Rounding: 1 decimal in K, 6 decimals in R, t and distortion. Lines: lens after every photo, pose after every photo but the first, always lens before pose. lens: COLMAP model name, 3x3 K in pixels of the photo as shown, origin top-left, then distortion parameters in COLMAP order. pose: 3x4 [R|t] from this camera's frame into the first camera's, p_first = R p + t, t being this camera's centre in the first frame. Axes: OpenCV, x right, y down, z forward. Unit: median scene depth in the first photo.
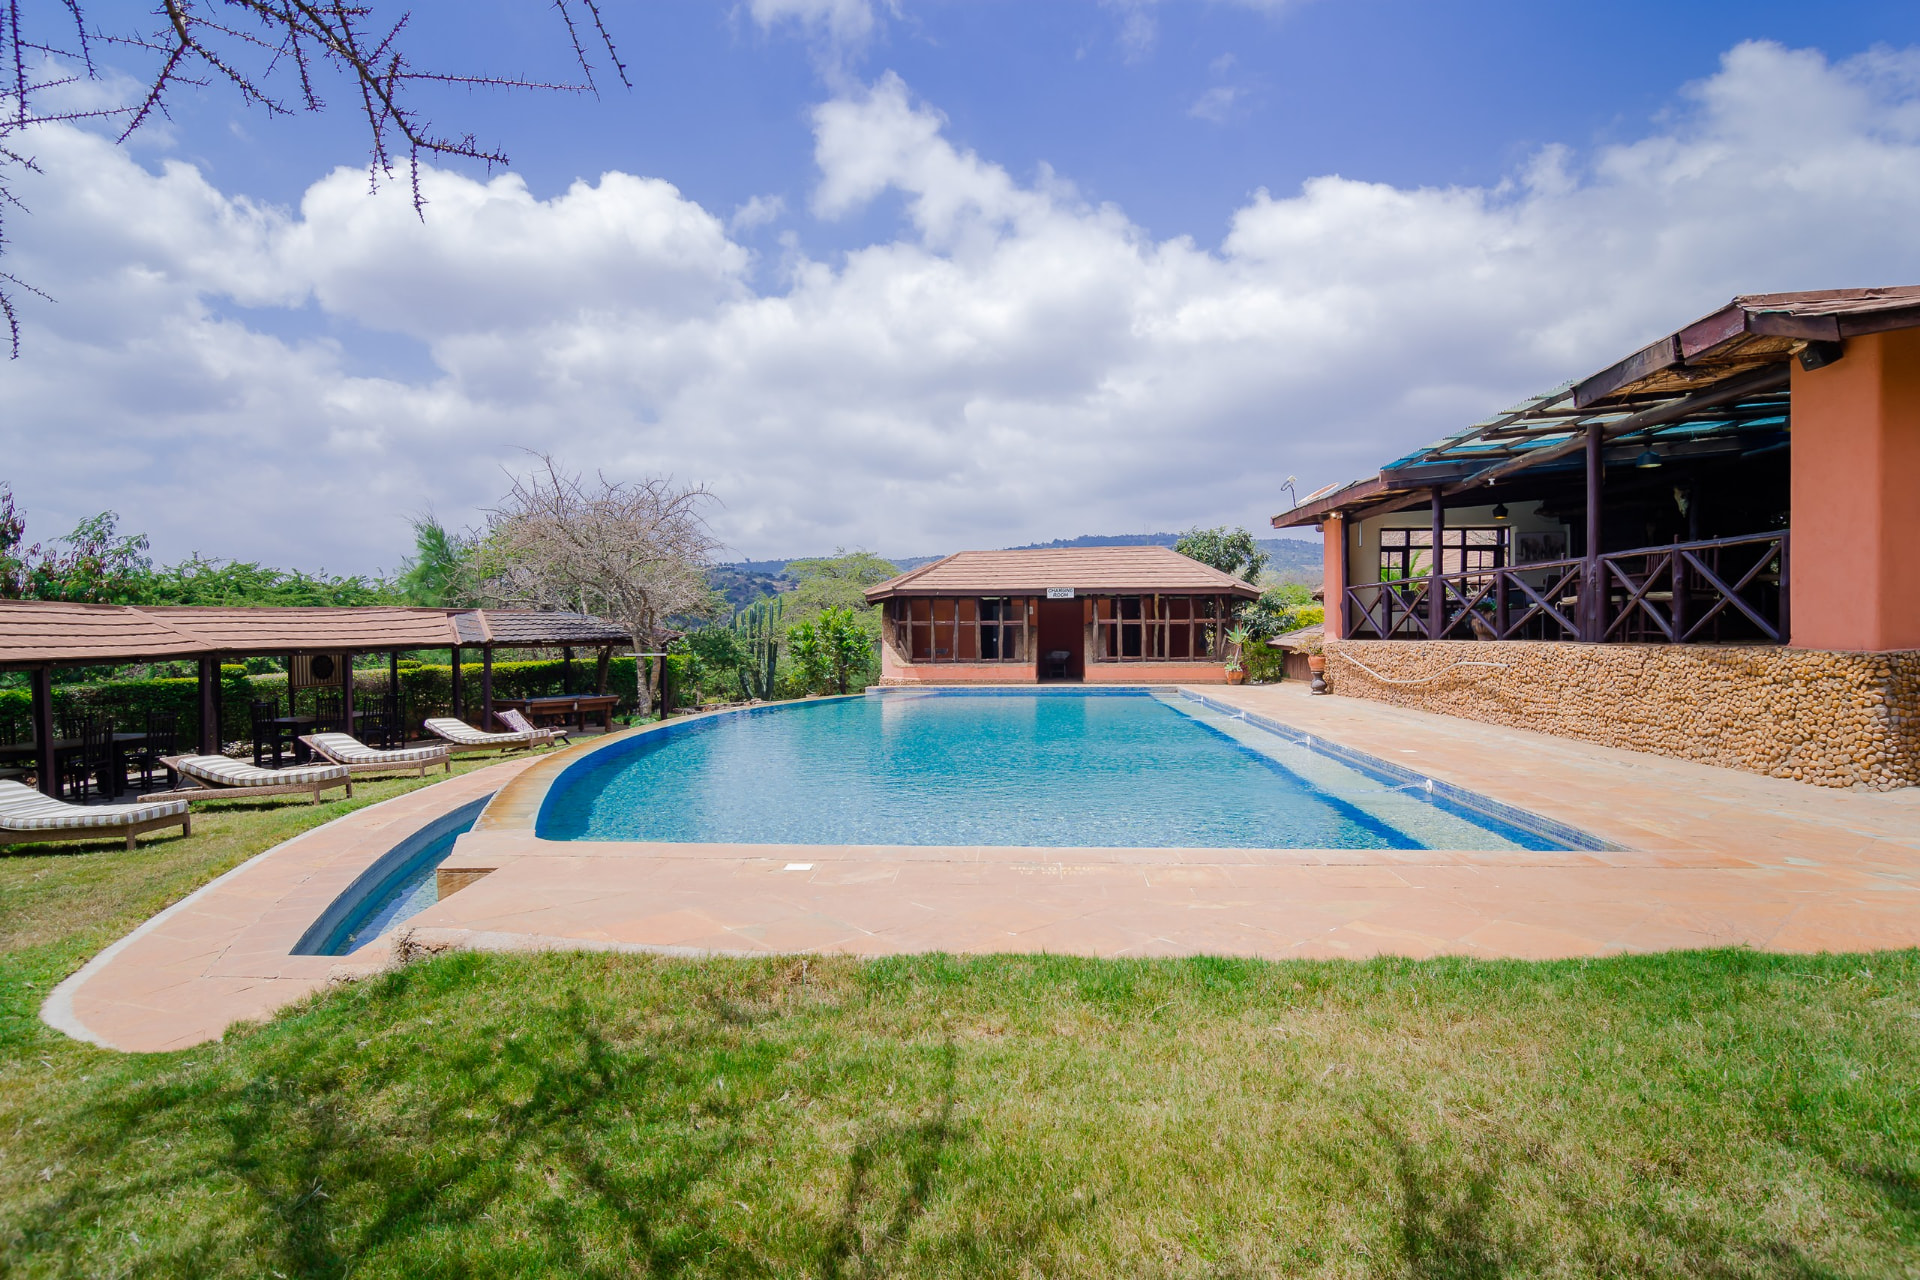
lens RADIAL K [[1018.3, 0, 964.7], [0, 1018.3, 627.6], [0, 0, 1]] dist [-0.002829, -0.001865]
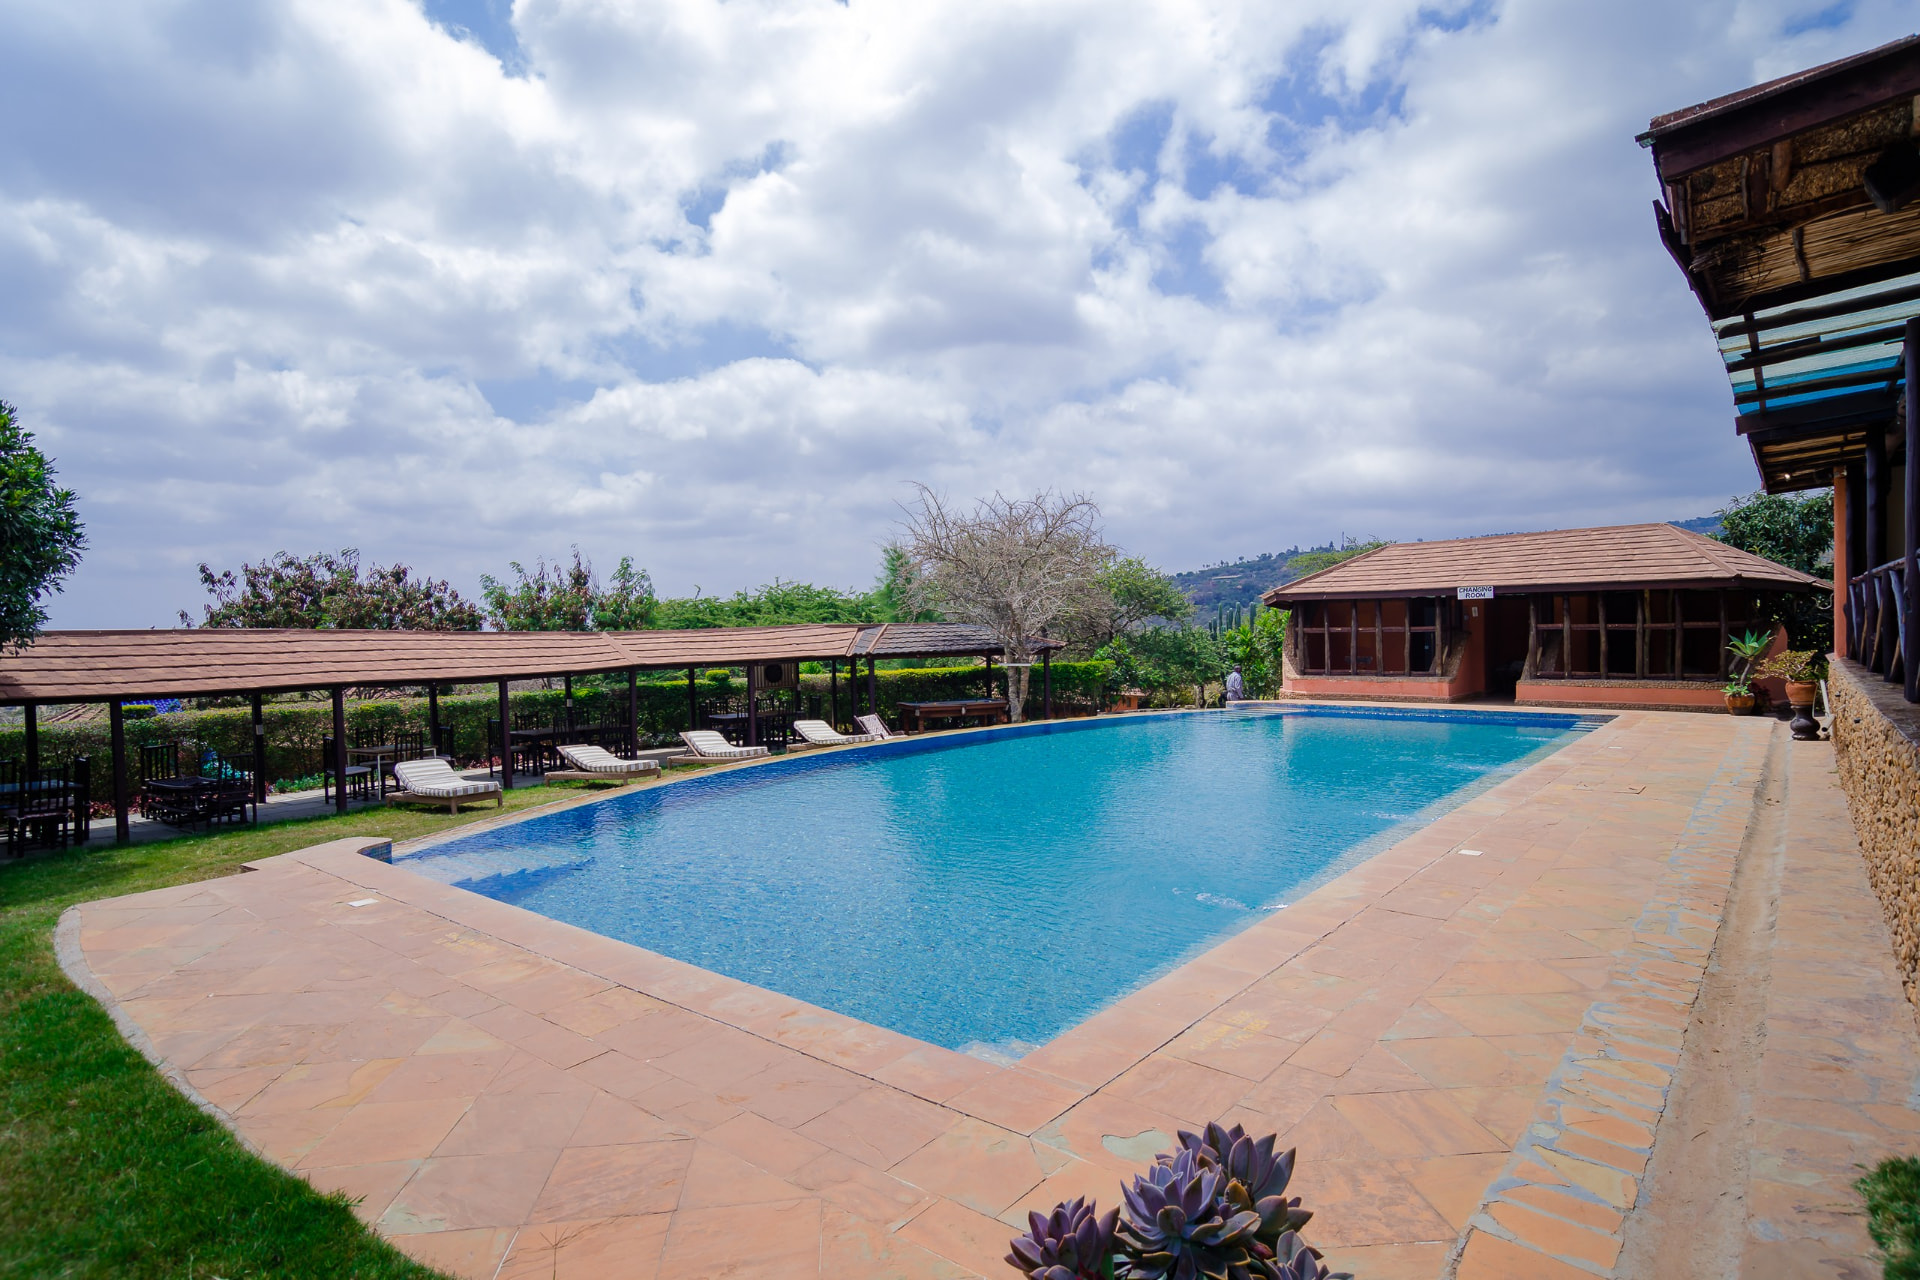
lens RADIAL K [[1018.3, 0, 969.8], [0, 1018.3, 637.7], [0, 0, 1]] dist [-0.002829, -0.001865]
pose [[0.815067, -0.004506, -0.579349, 0.283723], [0.013602, 0.999843, 0.011359, -0.015244], [0.579207, -0.017138, 0.815001, 0.132679]]
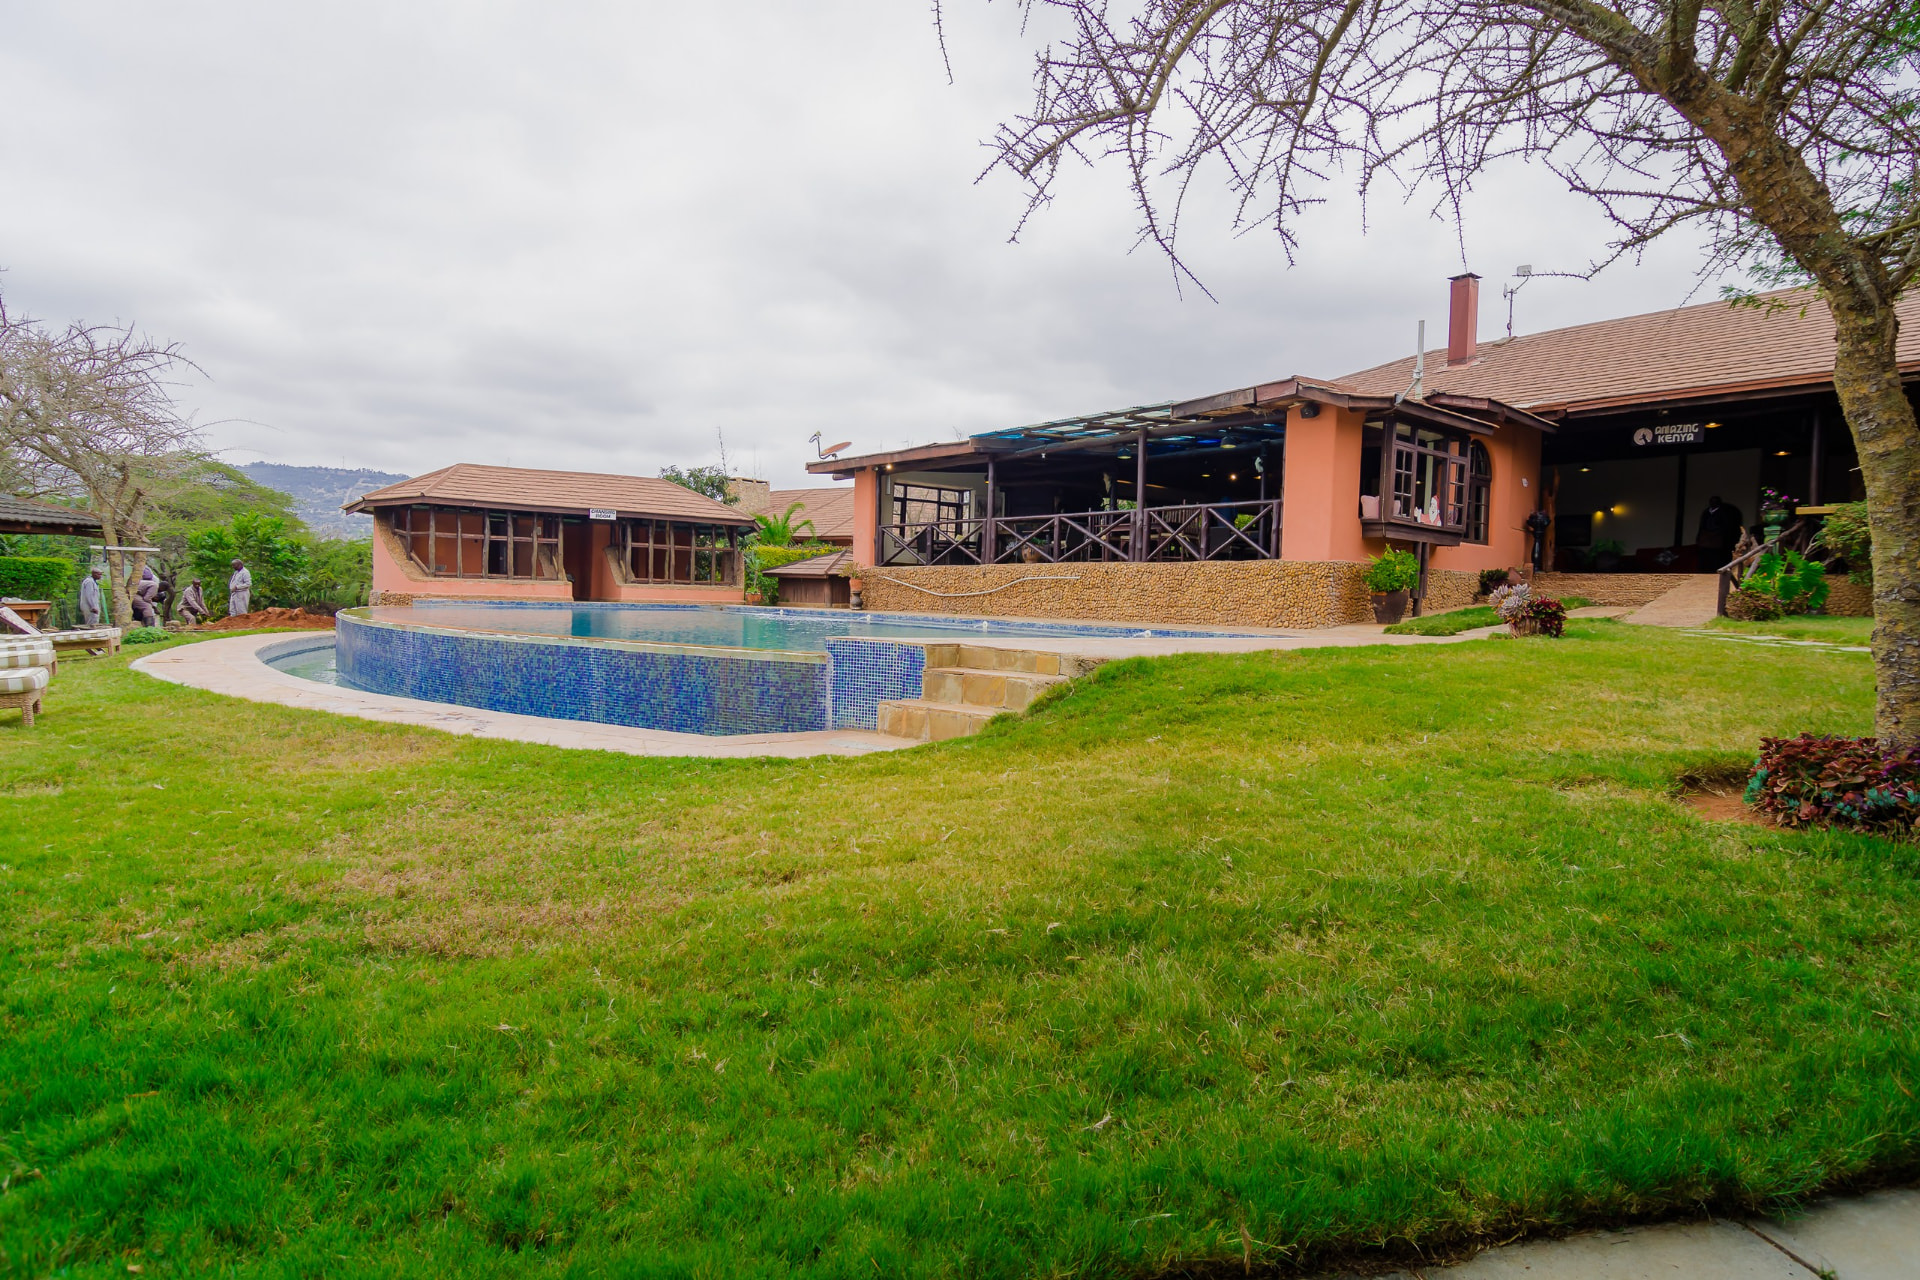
lens RADIAL K [[1018.3, 0, 952.4], [0, 1018.3, 644.1], [0, 0, 1]] dist [-0.002829, -0.001865]
pose [[0.746953, -0.003199, 0.664869, -0.396525], [-0.034870, 0.998424, 0.043979, 0.048595], [-0.663961, -0.056034, 0.745664, -0.015035]]
